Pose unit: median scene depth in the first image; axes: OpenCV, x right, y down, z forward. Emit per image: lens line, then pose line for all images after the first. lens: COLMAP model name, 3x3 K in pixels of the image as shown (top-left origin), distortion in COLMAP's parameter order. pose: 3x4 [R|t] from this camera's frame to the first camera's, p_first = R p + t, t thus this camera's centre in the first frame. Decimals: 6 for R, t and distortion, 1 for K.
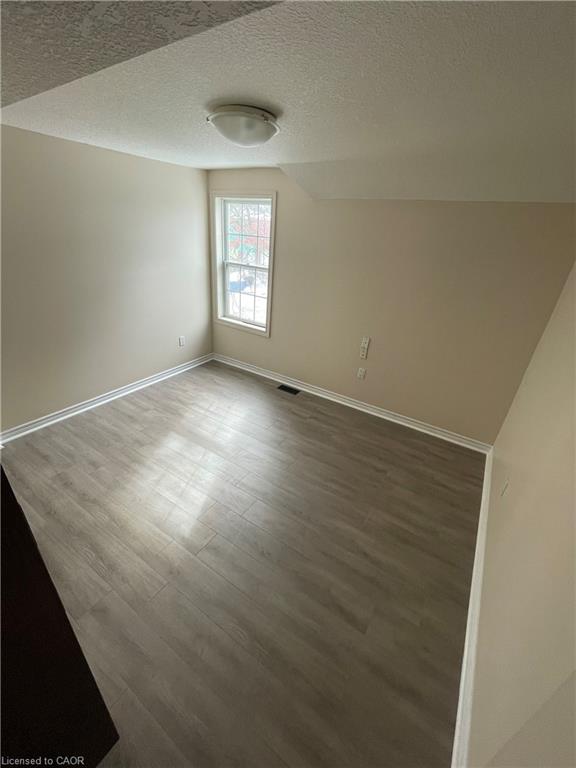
lens RADIAL K [[312.4, 0, 287.9], [0, 312.4, 382.3], [0, 0, 1]] dist [-0.001907, -0.000212]
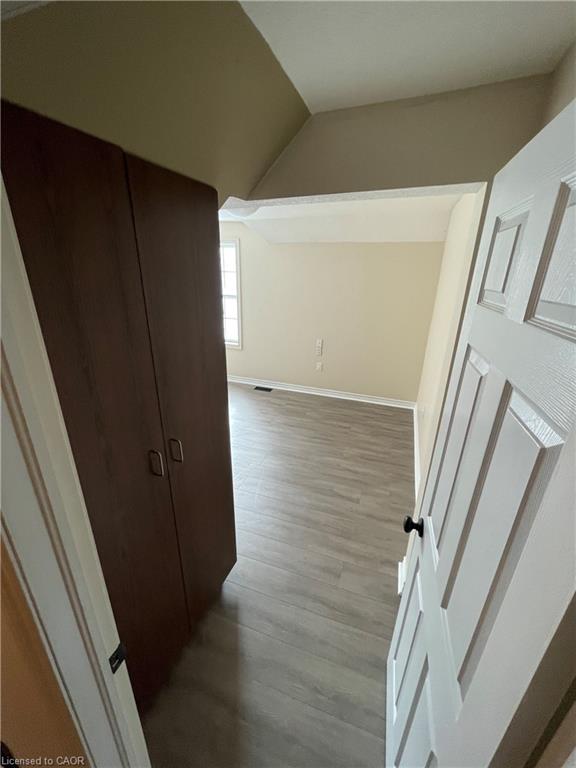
lens RADIAL K [[312.4, 0, 288.8], [0, 312.4, 382.3], [0, 0, 1]] dist [-0.001907, -0.000212]
pose [[0.972679, -0.122521, 0.197192, -0.187728], [0.139547, 0.987383, -0.074846, 0.137917], [-0.185534, 0.100318, 0.977504, -0.310299]]
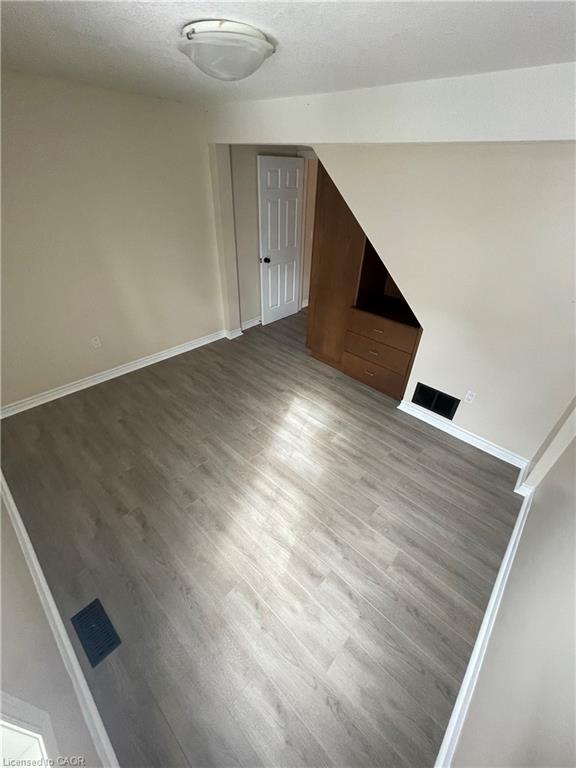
lens RADIAL K [[312.4, 0, 288.5], [0, 312.4, 384.6], [0, 0, 1]] dist [-0.001907, -0.000212]
pose [[-0.980006, -0.178007, 0.088894, -0.286052], [-0.011104, 0.495006, 0.868819, -0.627759], [-0.198659, 0.850461, -0.487085, 1.180753]]
